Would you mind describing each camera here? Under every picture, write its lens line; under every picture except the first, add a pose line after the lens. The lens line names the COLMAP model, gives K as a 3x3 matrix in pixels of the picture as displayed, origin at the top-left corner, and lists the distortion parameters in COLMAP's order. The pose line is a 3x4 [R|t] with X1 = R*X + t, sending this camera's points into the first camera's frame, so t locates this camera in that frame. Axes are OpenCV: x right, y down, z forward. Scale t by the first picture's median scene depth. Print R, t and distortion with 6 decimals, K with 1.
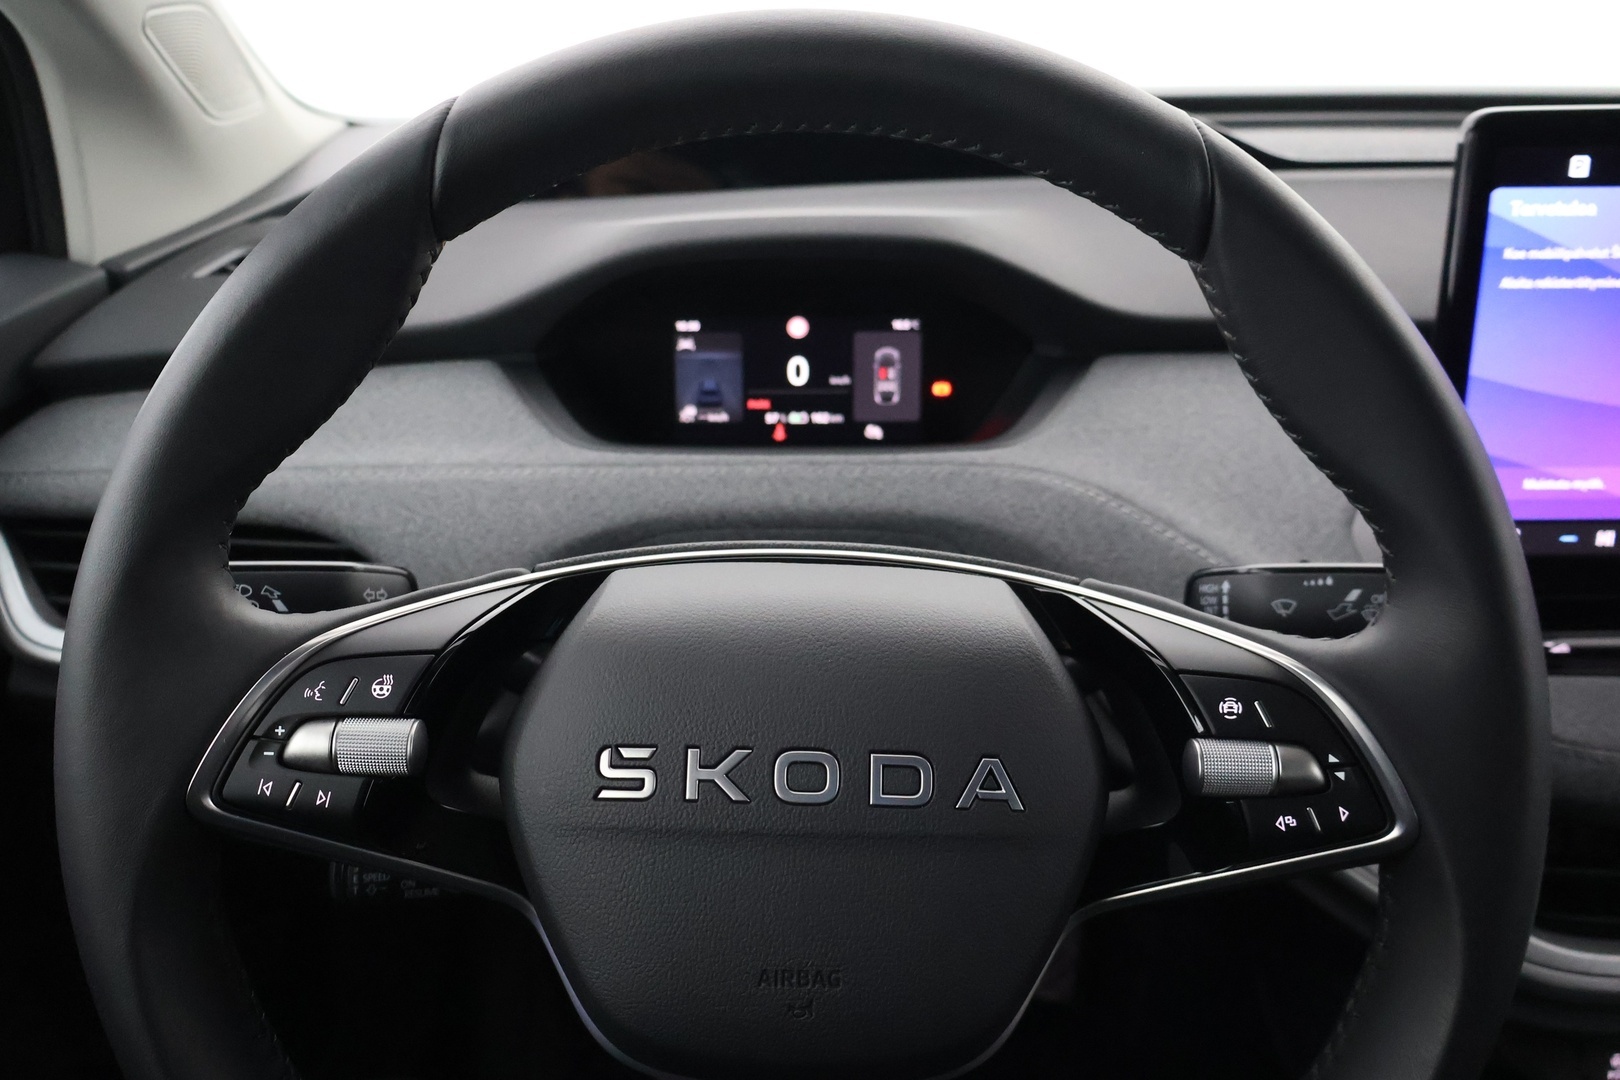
lens RADIAL K [[1374.6, 0, 812.6], [0, 1374.6, 535.6], [0, 0, 1]] dist [0.001449, -0.000822]
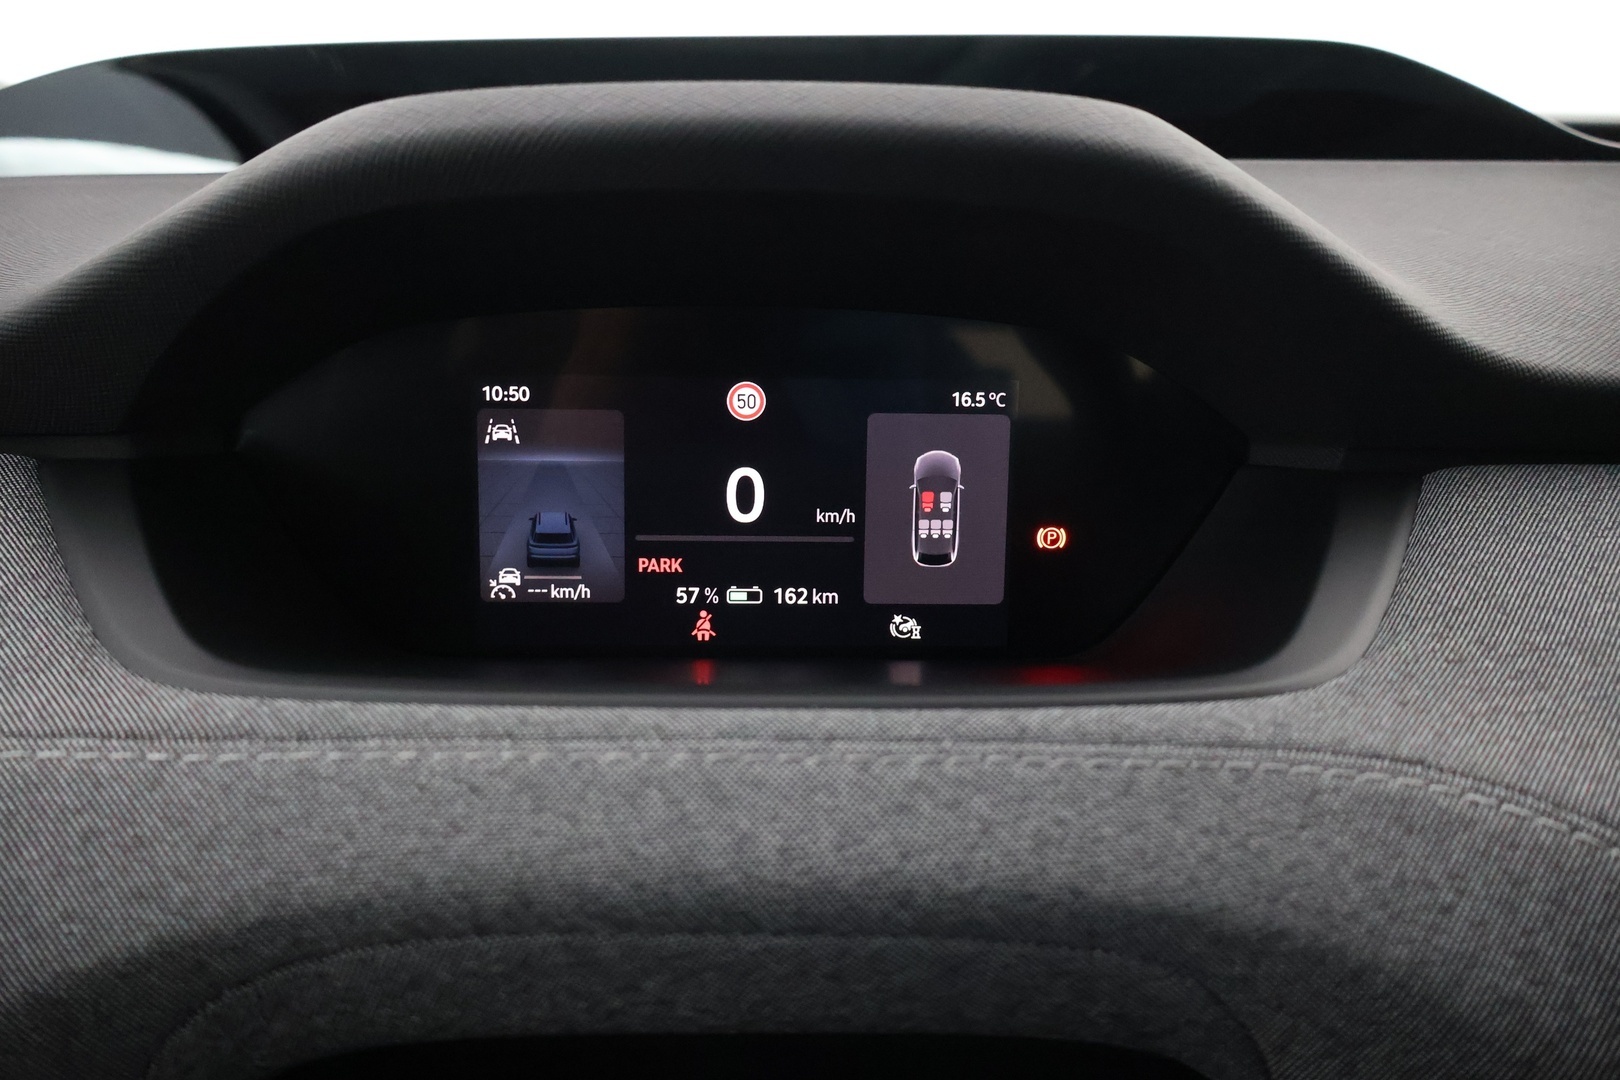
lens RADIAL K [[1374.6, 0, 807.5], [0, 1374.6, 538.8], [0, 0, 1]] dist [0.001449, -0.000822]
pose [[0.998964, 0.014531, 0.043135, -0.011415], [-0.009832, 0.994188, -0.107212, -0.065643], [-0.044442, 0.106677, 0.993300, 0.639622]]
